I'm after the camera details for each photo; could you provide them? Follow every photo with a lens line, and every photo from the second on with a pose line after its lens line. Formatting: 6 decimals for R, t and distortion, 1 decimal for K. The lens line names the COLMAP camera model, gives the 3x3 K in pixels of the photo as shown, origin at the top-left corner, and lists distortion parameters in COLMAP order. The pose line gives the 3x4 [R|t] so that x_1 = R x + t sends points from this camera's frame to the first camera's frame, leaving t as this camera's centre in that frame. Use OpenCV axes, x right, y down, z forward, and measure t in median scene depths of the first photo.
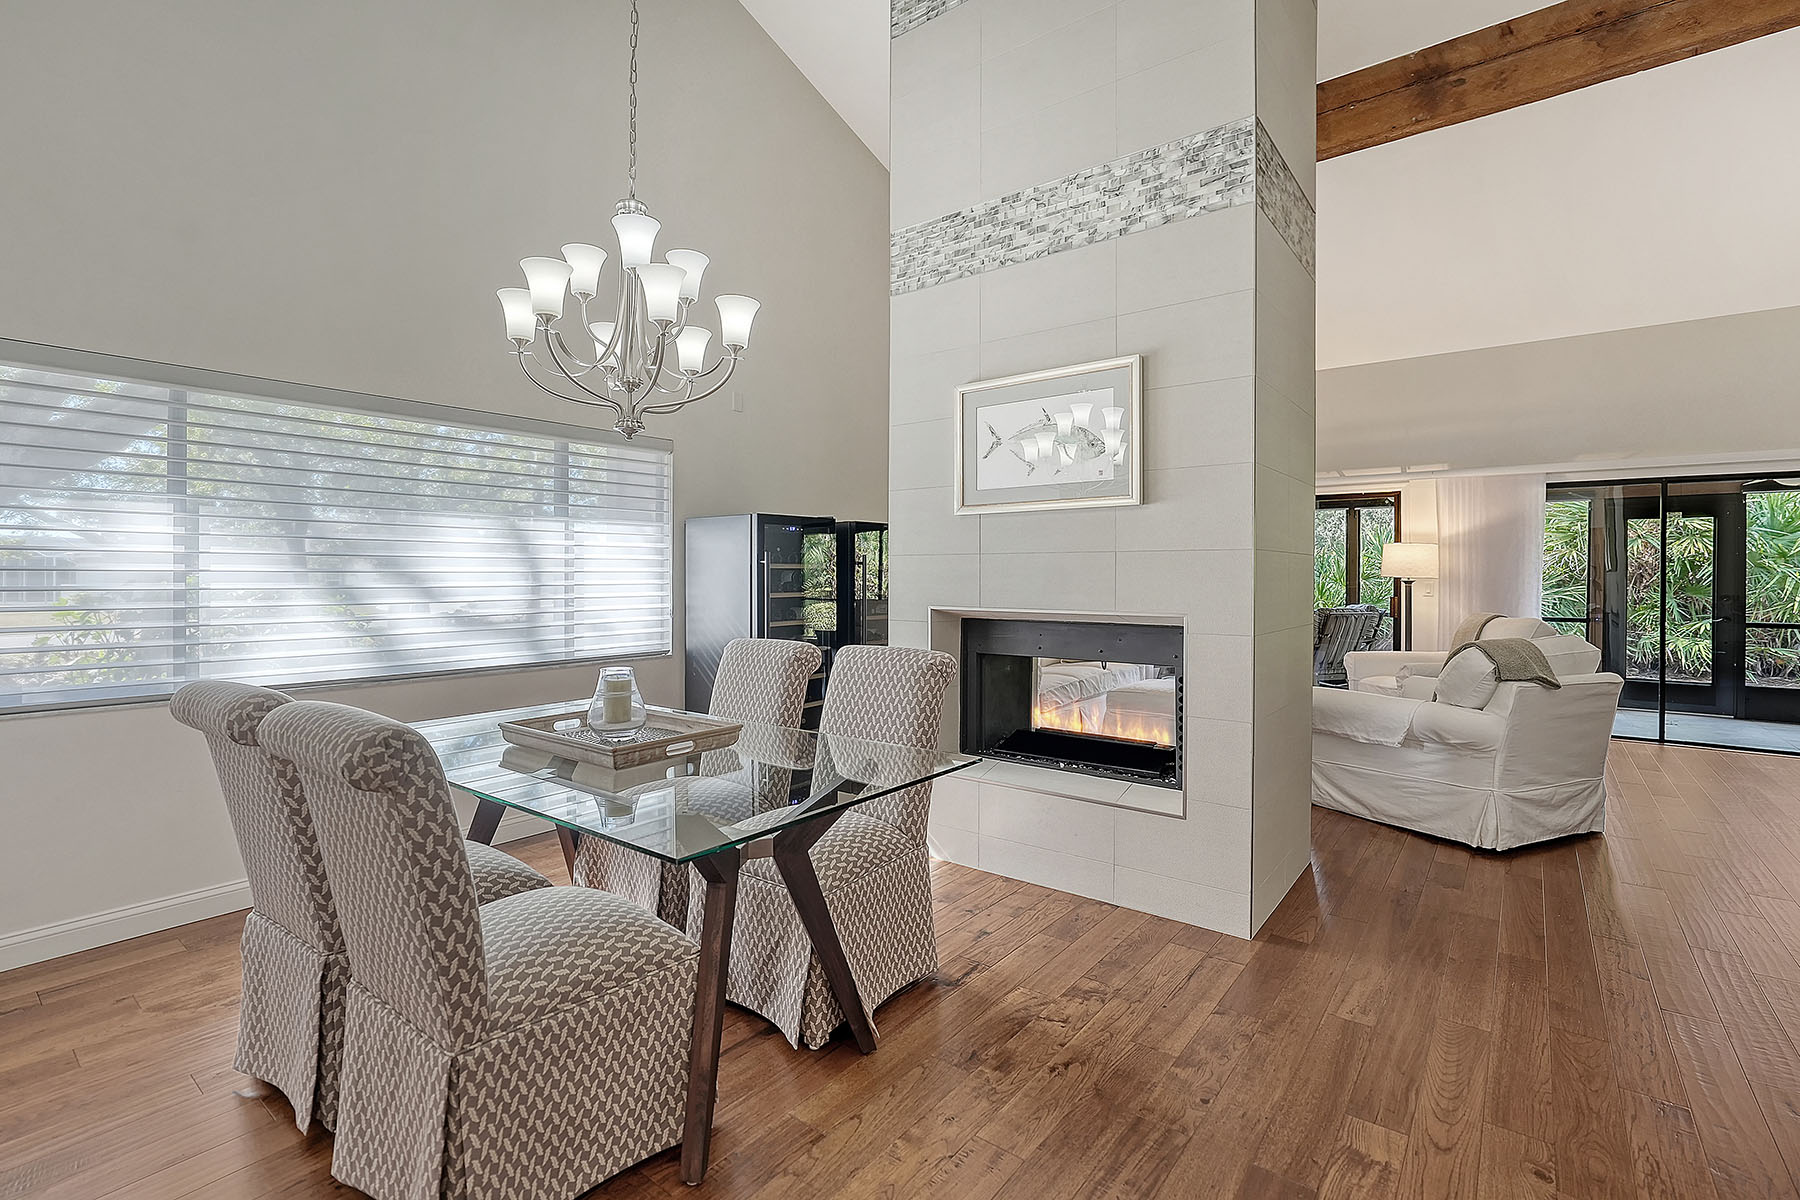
lens RADIAL K [[815.9, 0, 902.1], [0, 815.9, 581.8], [0, 0, 1]] dist [-0.004390, -0.000025]
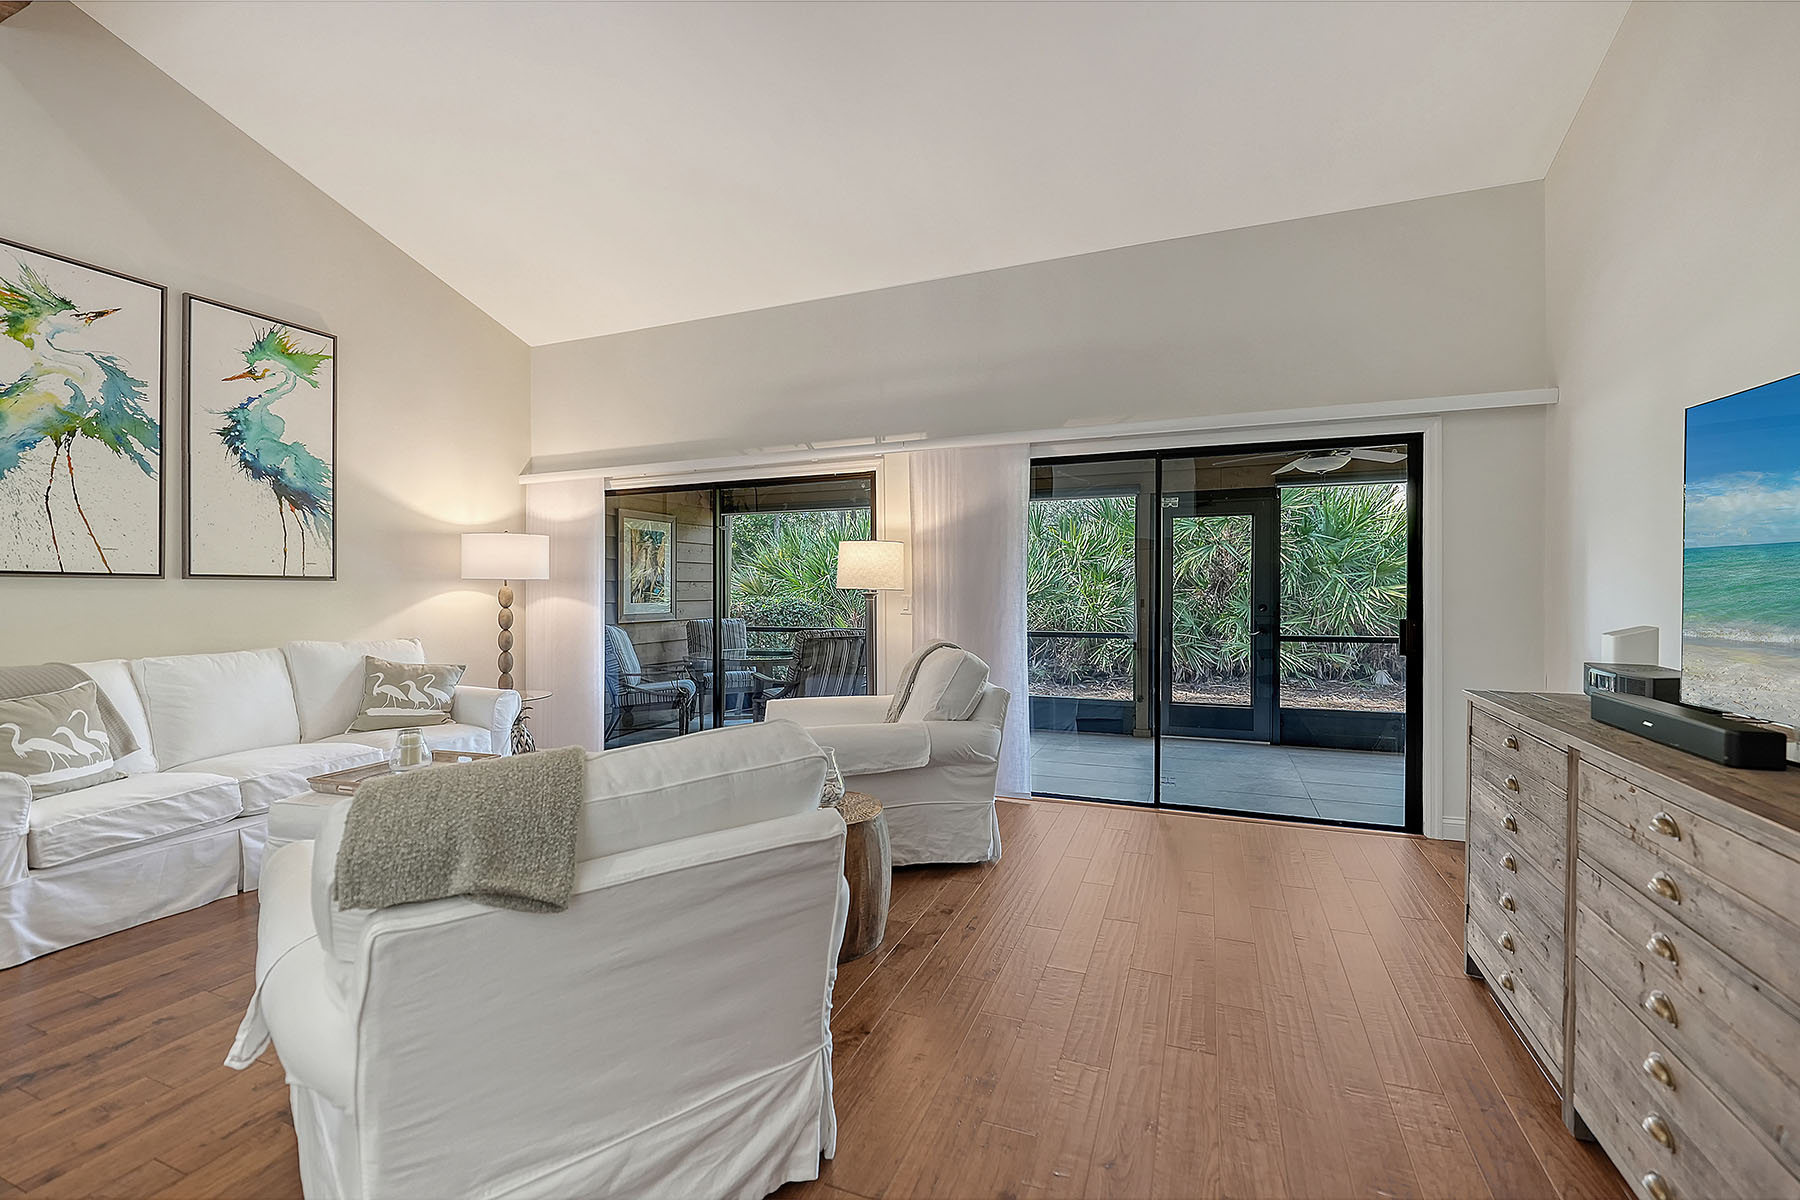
lens RADIAL K [[764.8, 0, 909.9], [0, 764.8, 598.6], [0, 0, 1]] dist [0.008924, -0.000420]
pose [[0.960619, -0.013600, 0.277535, 0.469504], [0.011162, 0.999884, 0.010362, -0.003107], [-0.277644, -0.006856, 0.960660, 0.348148]]
